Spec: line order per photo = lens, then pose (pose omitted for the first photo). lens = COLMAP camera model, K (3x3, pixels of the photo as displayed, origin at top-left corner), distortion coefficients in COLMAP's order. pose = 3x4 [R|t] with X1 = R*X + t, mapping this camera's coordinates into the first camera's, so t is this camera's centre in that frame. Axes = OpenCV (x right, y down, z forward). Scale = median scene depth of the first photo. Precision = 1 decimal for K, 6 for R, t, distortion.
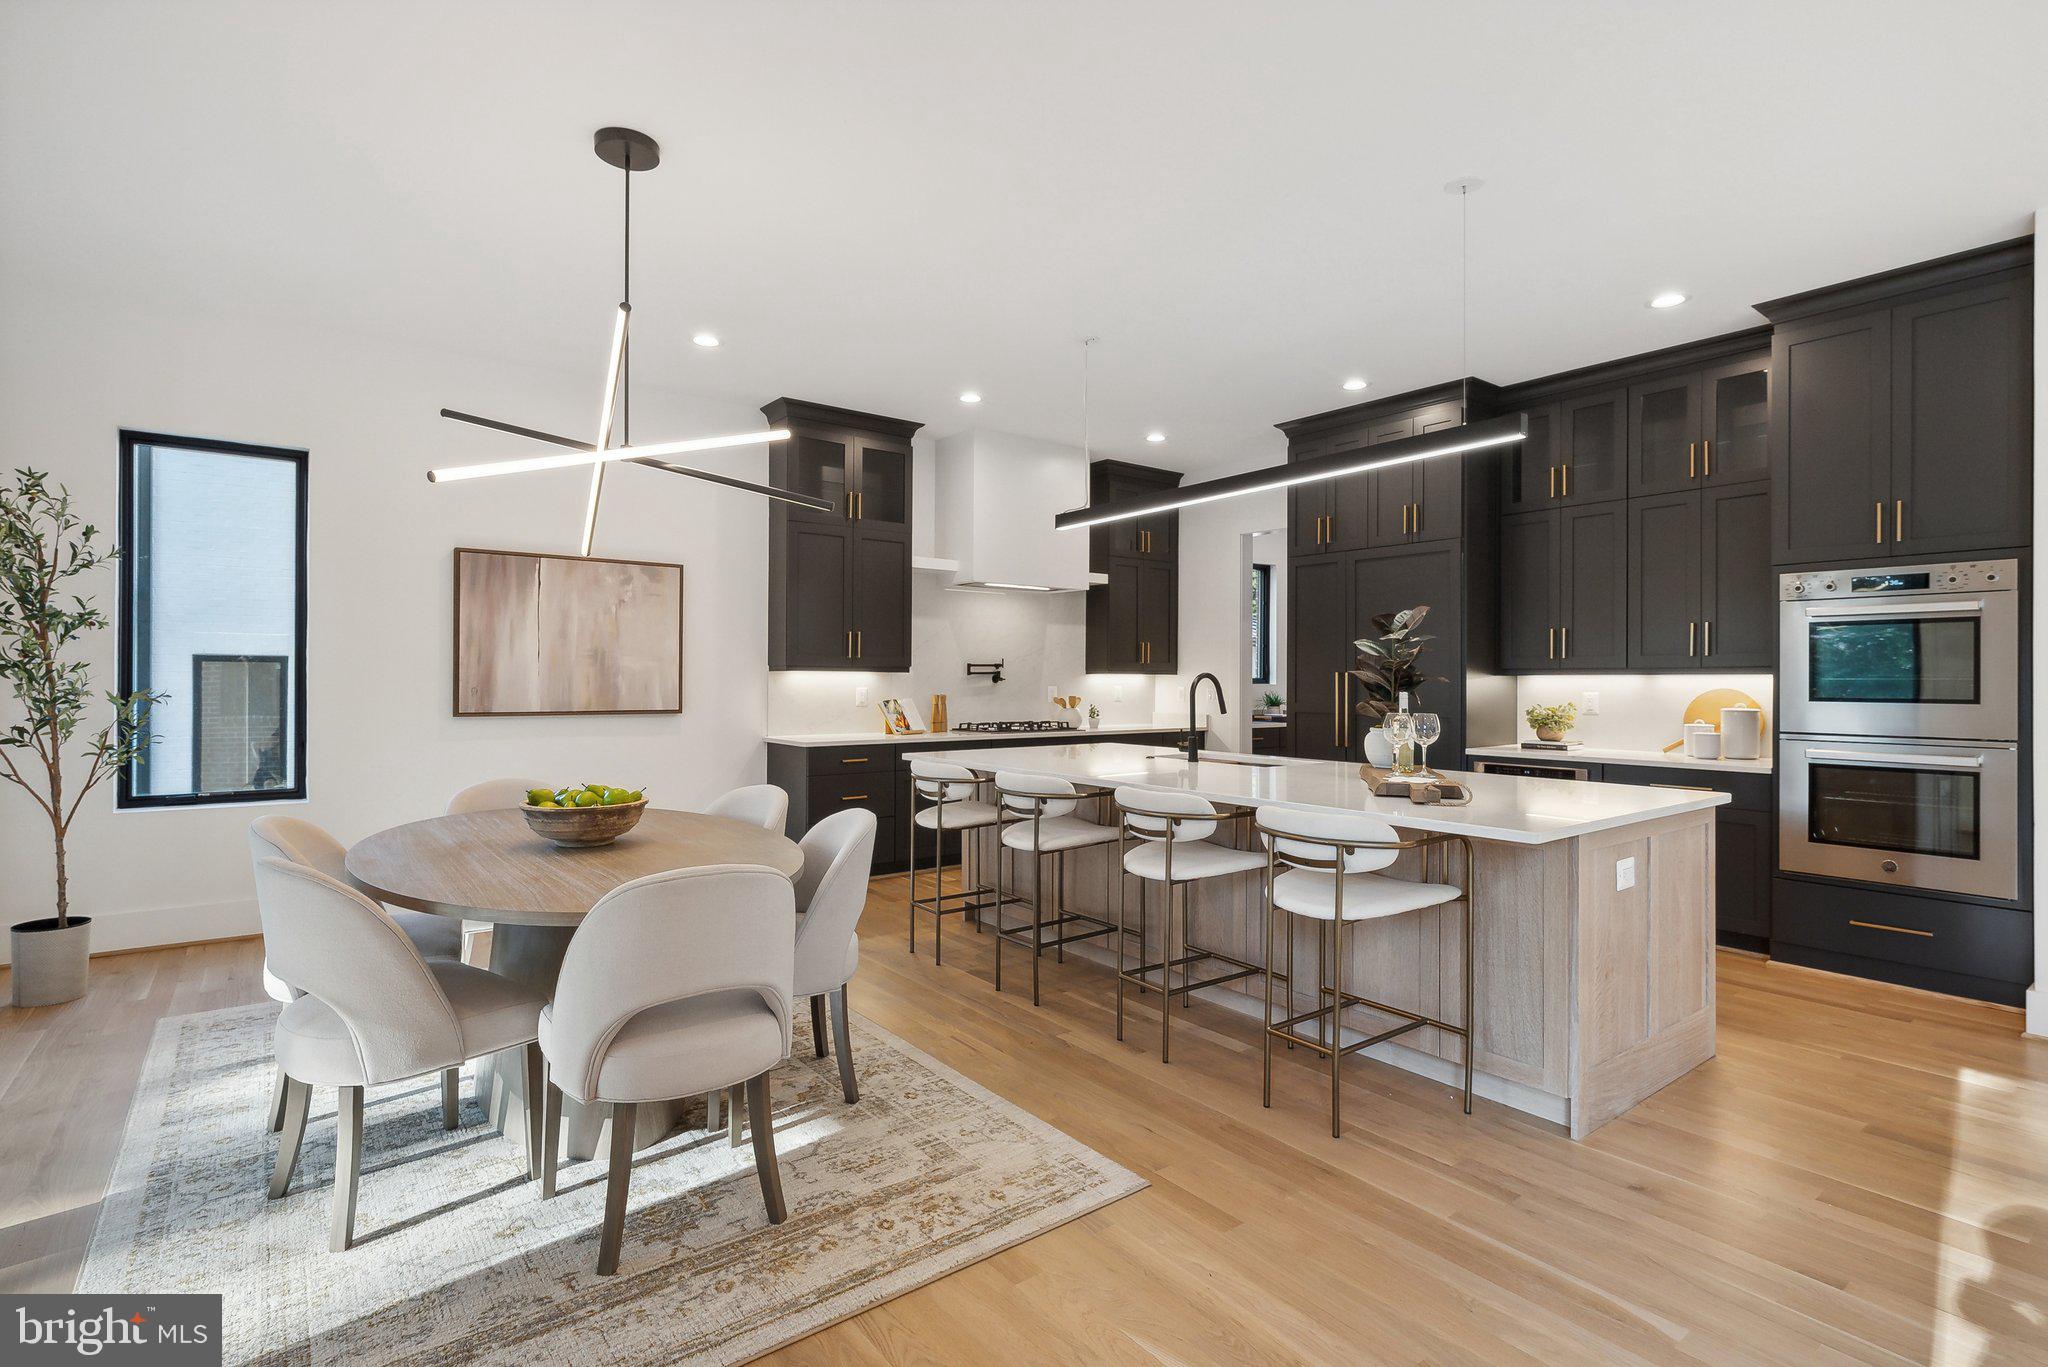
lens RADIAL K [[984.7, 0, 1013.3], [0, 984.7, 674.9], [0, 0, 1]] dist [0.005768, -0.000470]
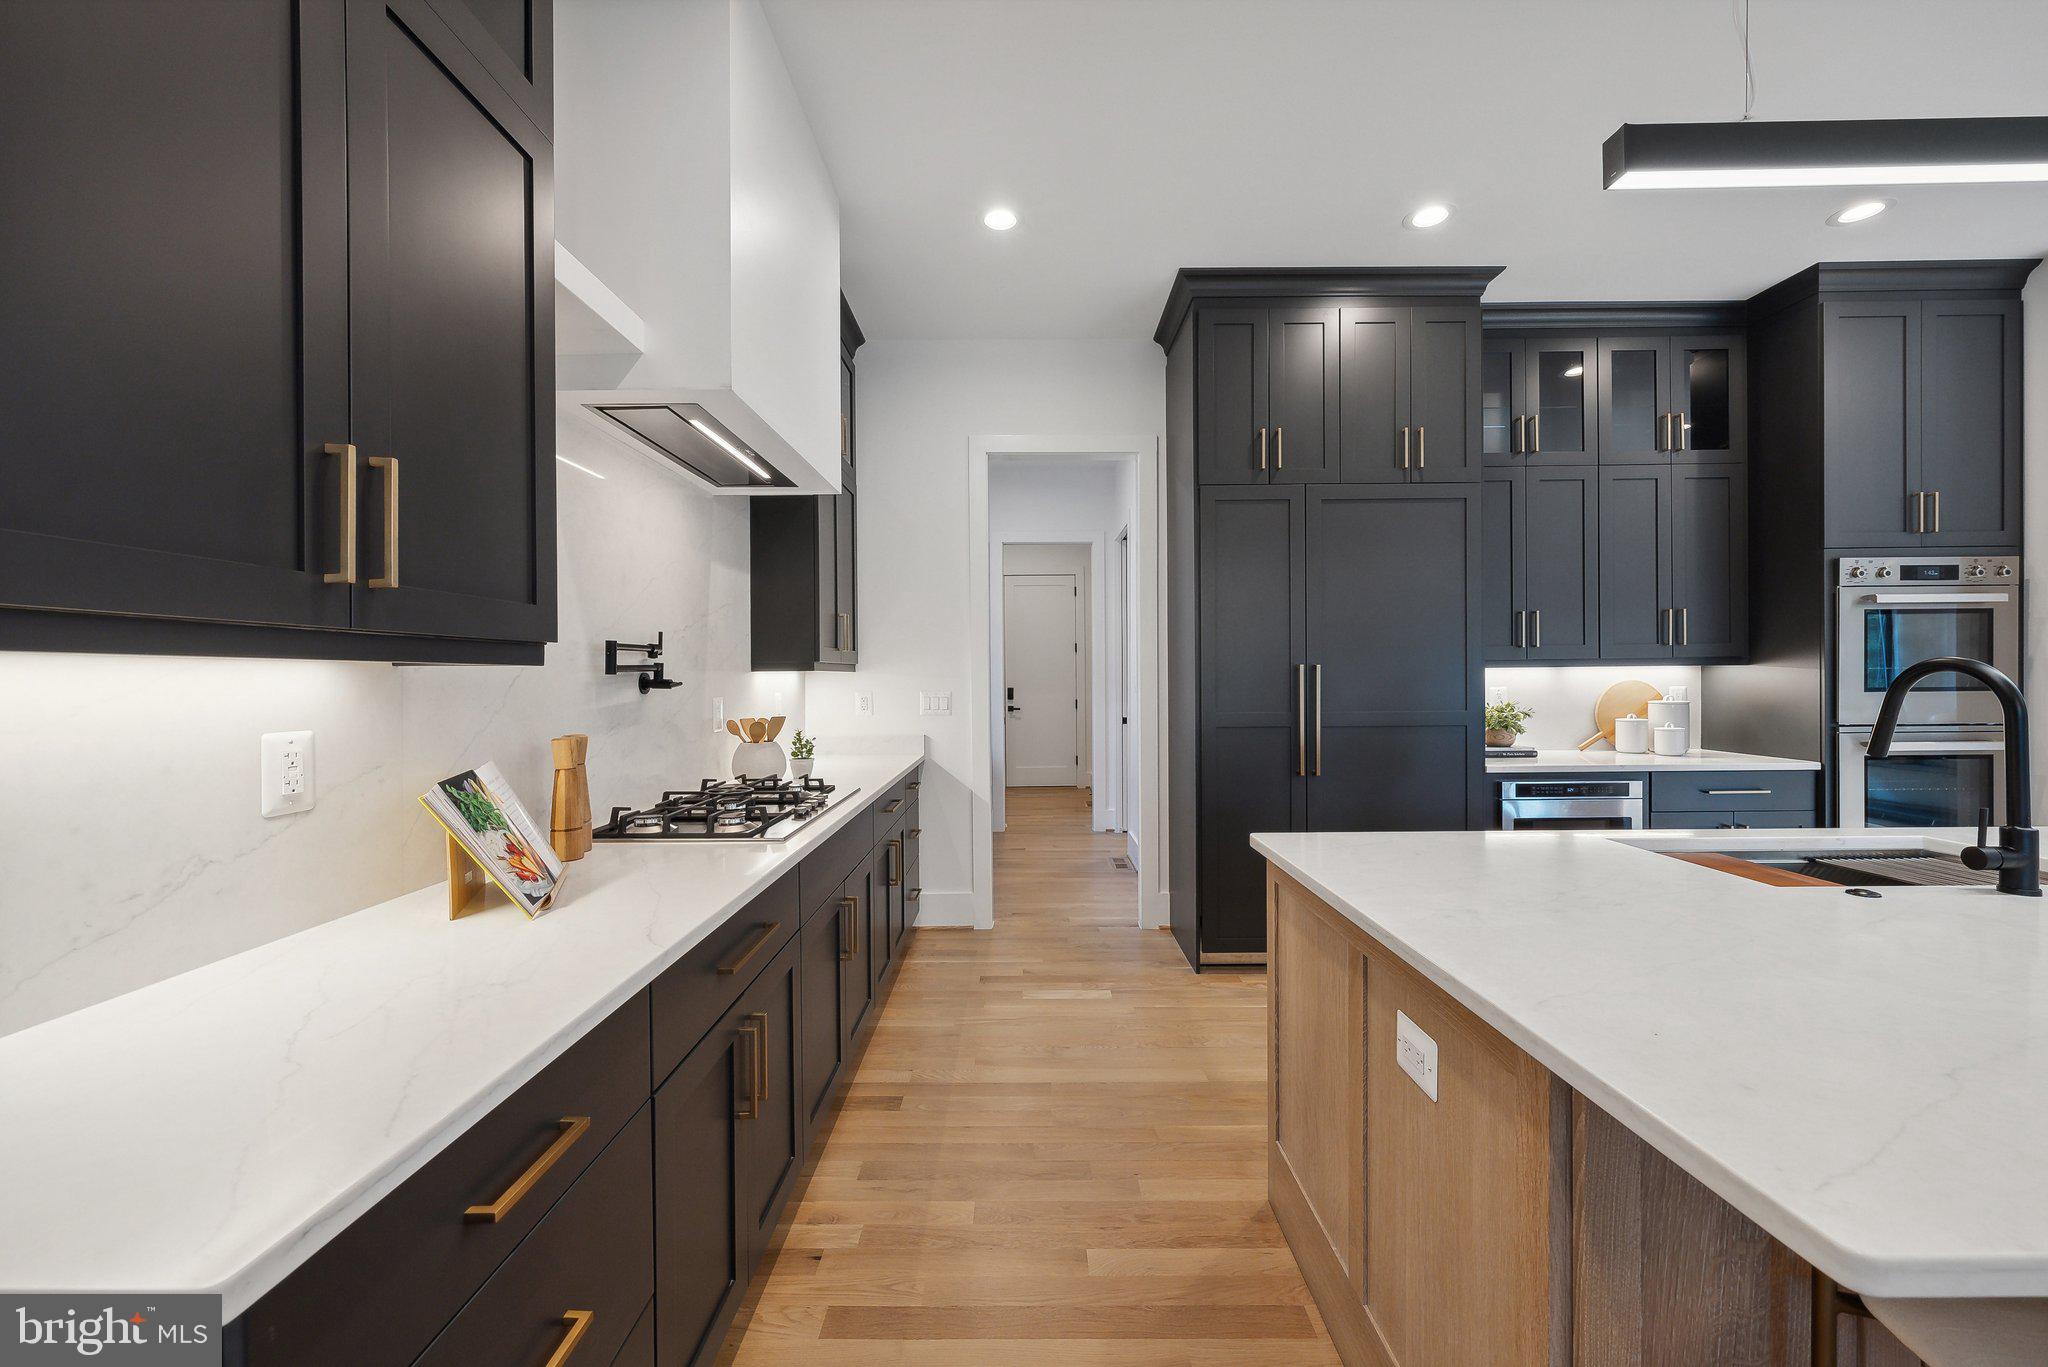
lens RADIAL K [[798.8, 0, 1018.0], [0, 798.8, 681.7], [0, 0, 1]] dist [-0.000686, -0.000148]
pose [[0.611901, -0.016284, 0.790767, -0.306114], [0.006297, 0.999857, 0.015717, -0.000601], [-0.790909, -0.004638, 0.611916, 1.178356]]
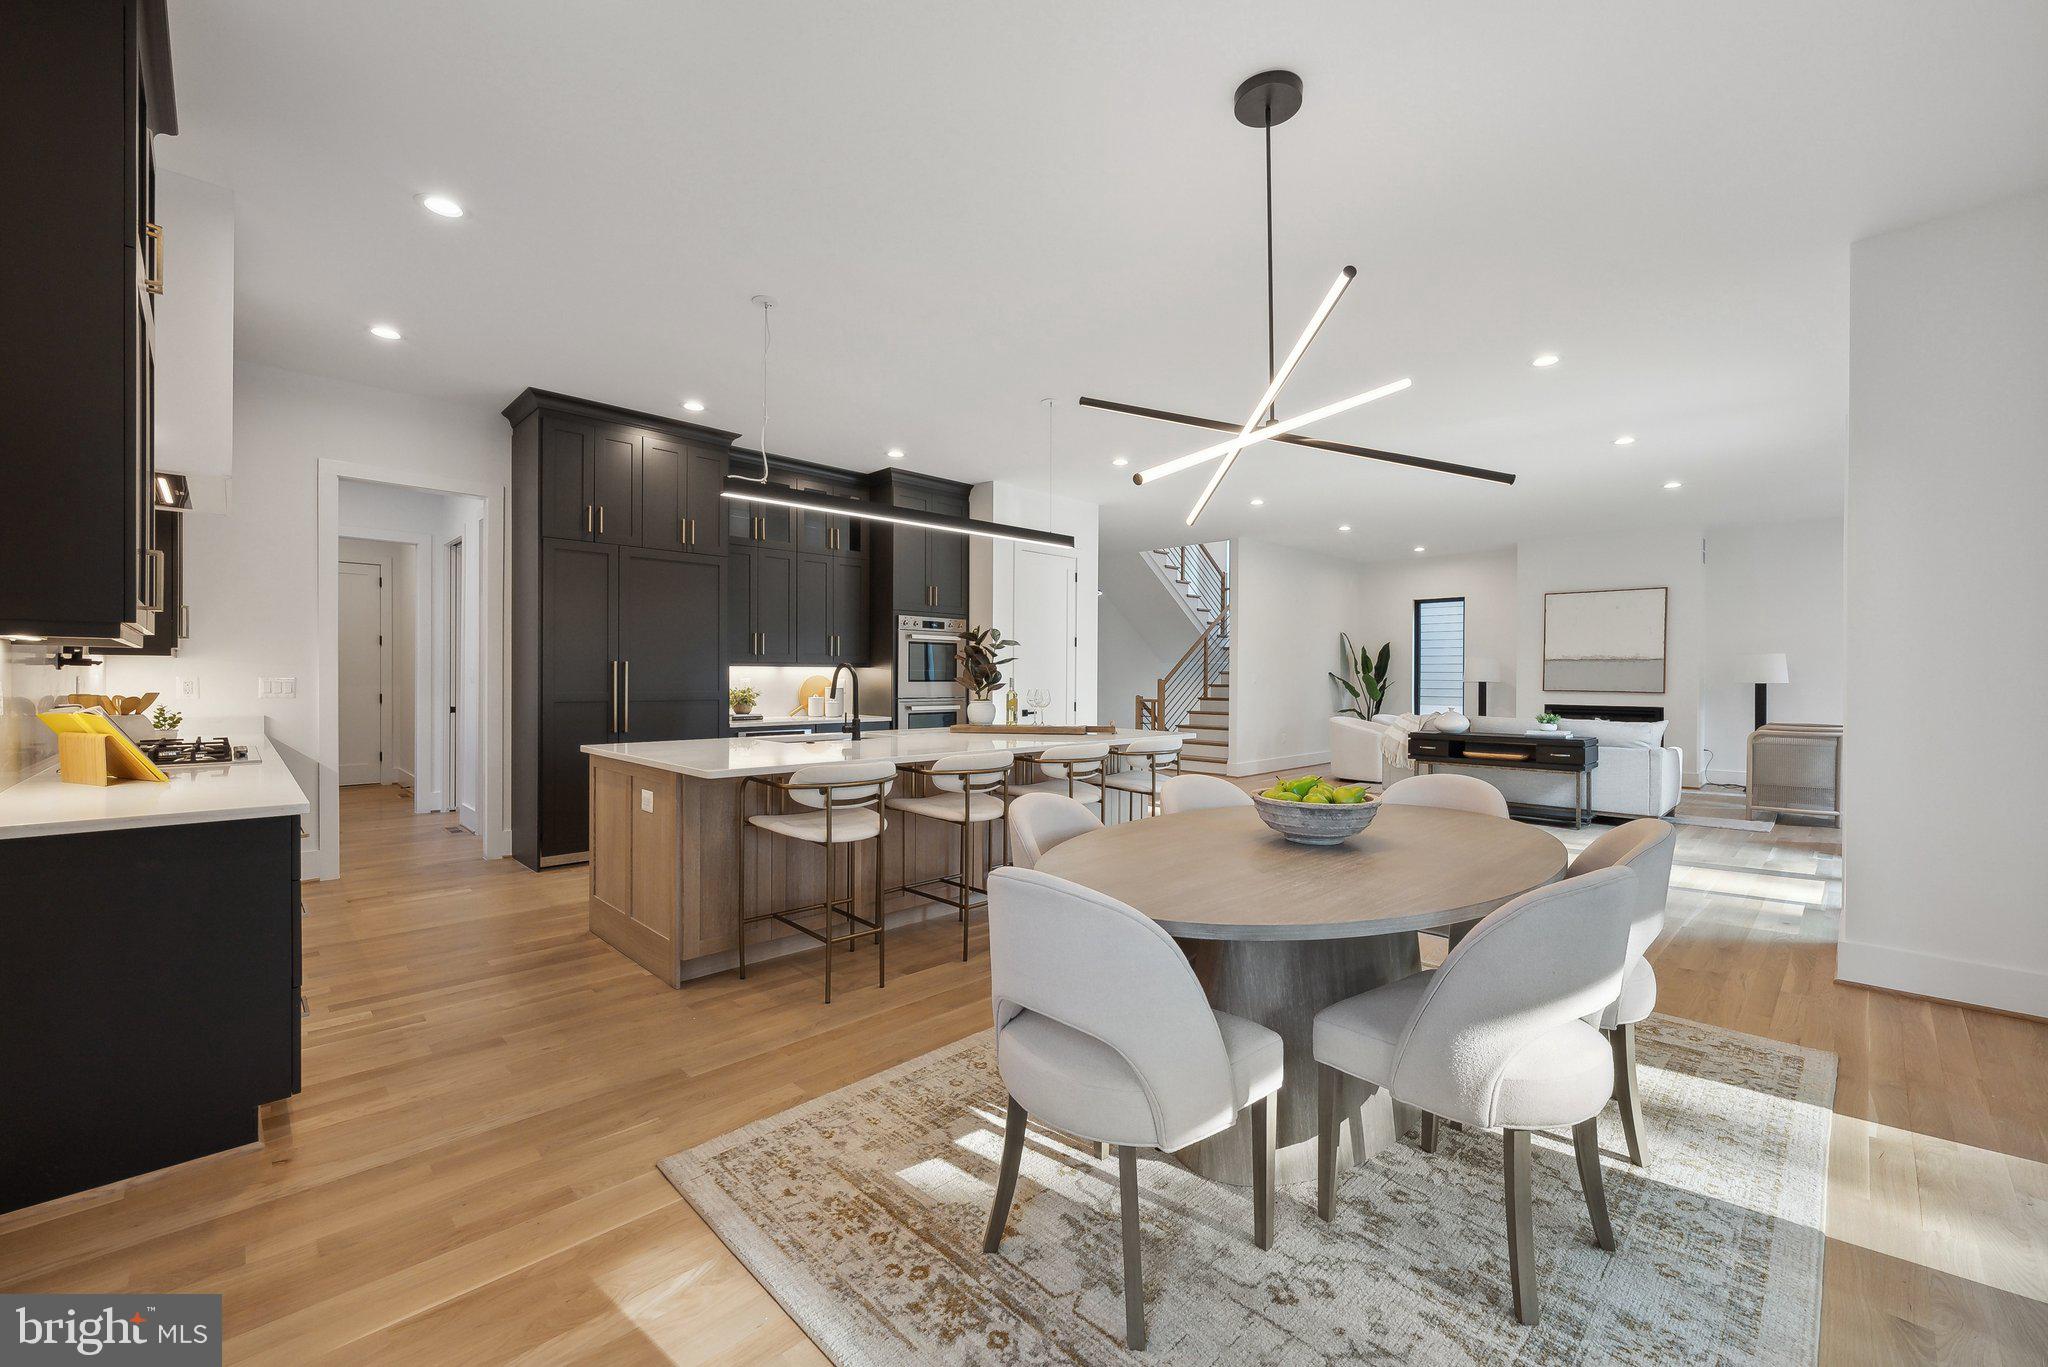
lens RADIAL K [[831.0, 0, 1026.5], [0, 831.0, 684.3], [0, 0, 1]] dist [-0.001200, -0.000520]
pose [[-0.123522, -0.014840, 0.992231, -0.845043], [-0.013191, 0.999824, 0.013311, 0.006585], [-0.992254, -0.011444, -0.123696, 0.974126]]
